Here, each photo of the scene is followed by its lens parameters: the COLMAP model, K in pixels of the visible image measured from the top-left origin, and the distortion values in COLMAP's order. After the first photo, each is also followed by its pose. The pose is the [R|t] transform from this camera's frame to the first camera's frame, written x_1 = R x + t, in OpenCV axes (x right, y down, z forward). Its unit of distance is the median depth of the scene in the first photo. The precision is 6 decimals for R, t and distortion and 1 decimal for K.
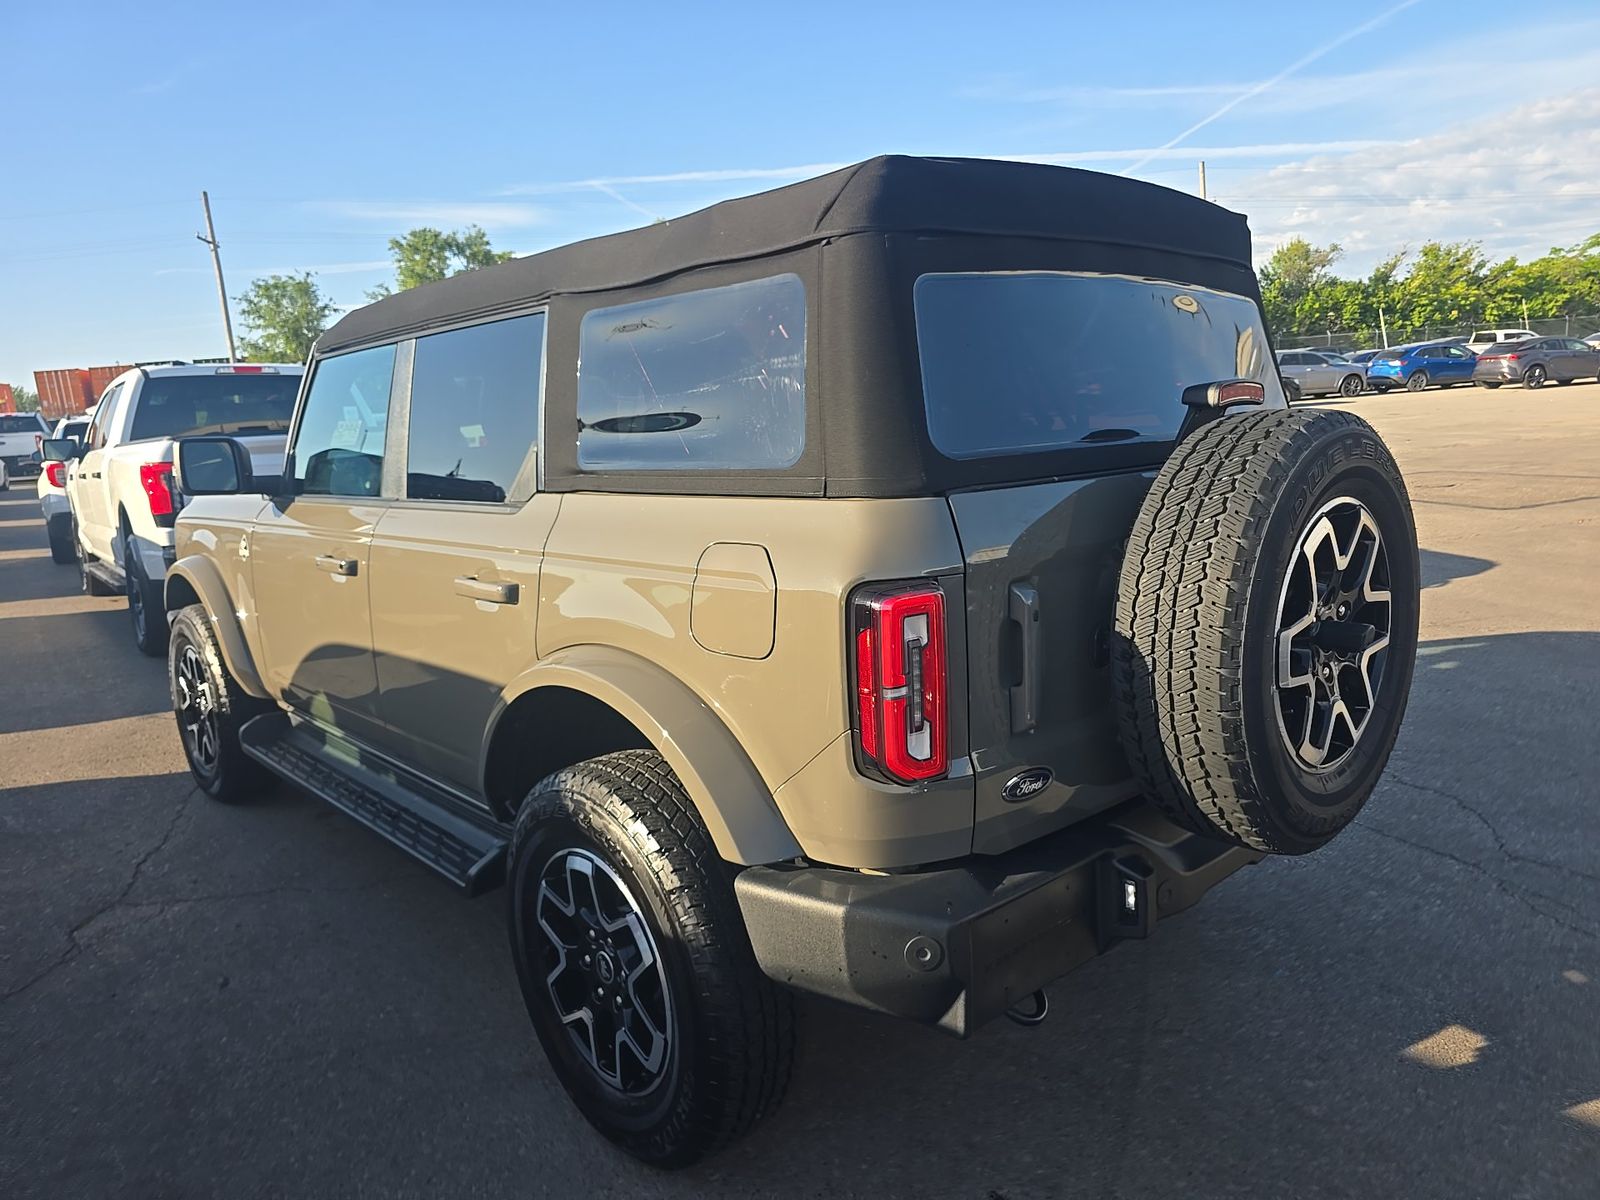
lens RADIAL K [[1115.1, 0, 800.0], [0, 1115.1, 600.0], [0, 0, 1]] dist [0.058514, -0.058141]
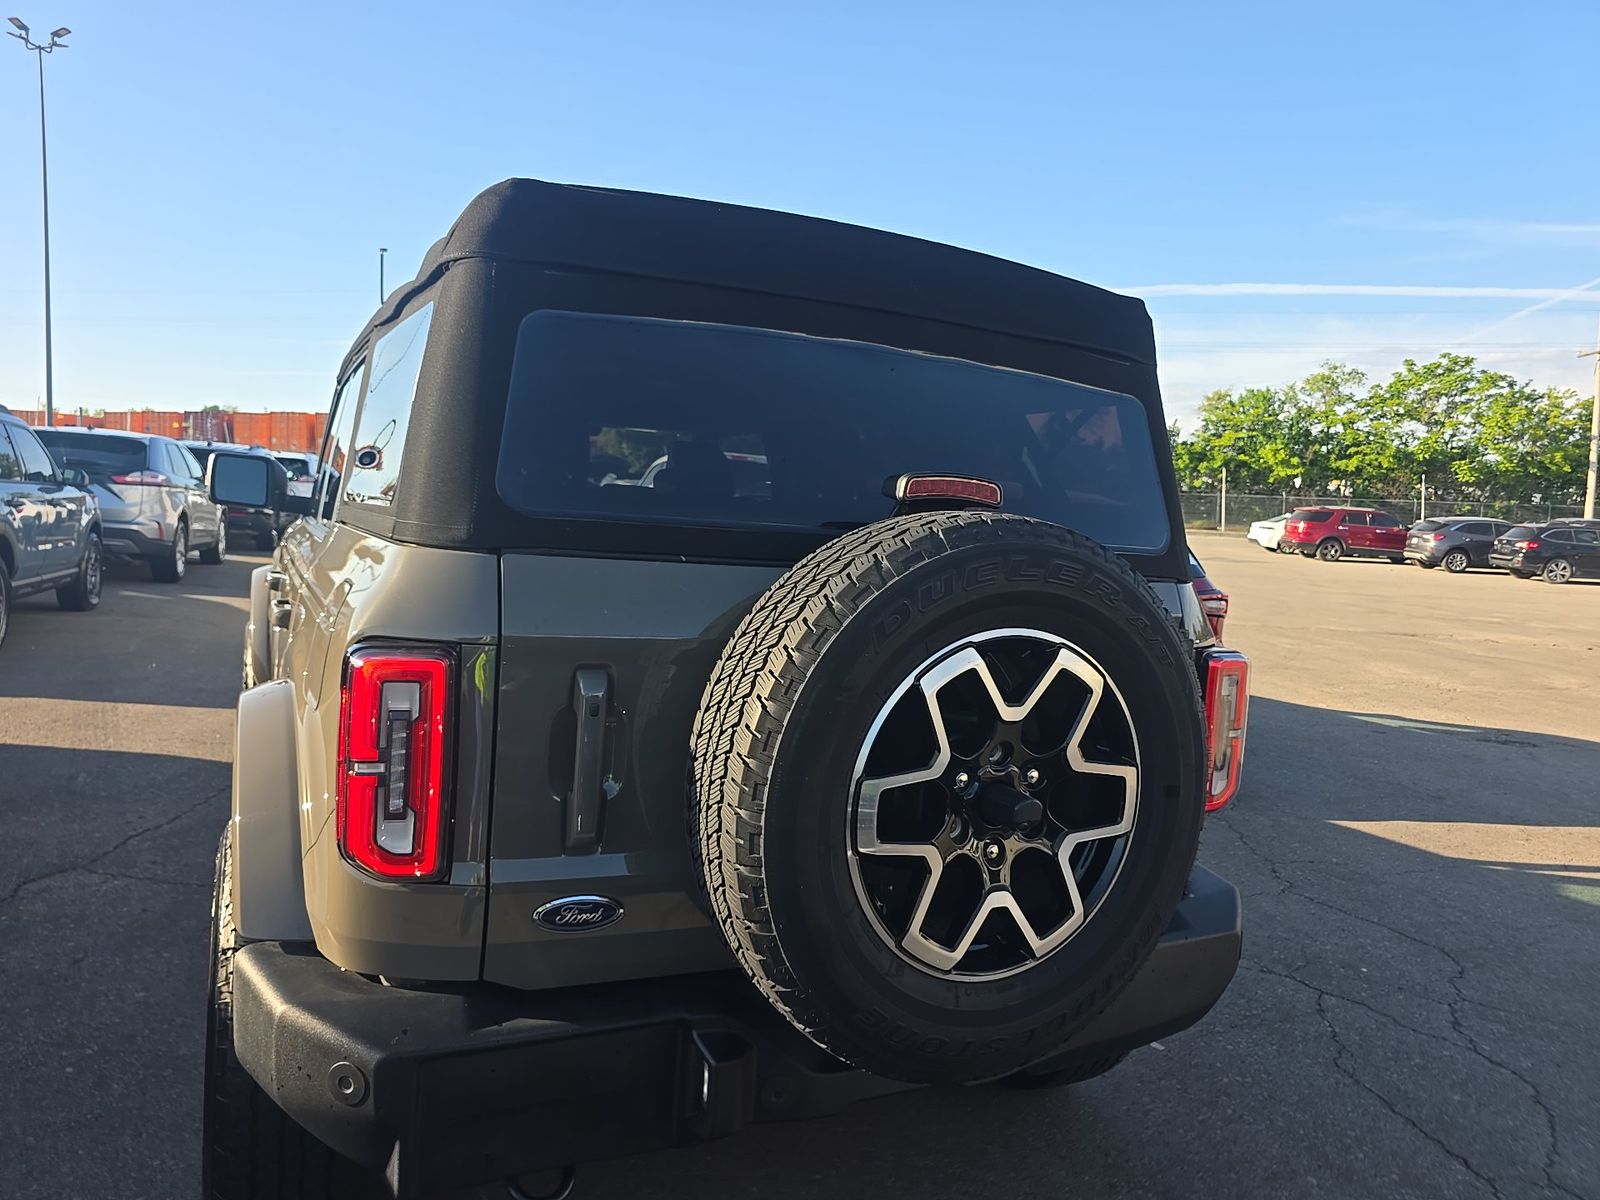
lens RADIAL K [[1115.1, 0, 800.0], [0, 1115.1, 600.0], [0, 0, 1]] dist [0.058514, -0.058141]
pose [[0.950965, 0.135562, -0.278008, 0.575856], [-0.159905, 0.984874, -0.066733, -0.036387], [0.264756, 0.107915, 0.958258, 0.223246]]
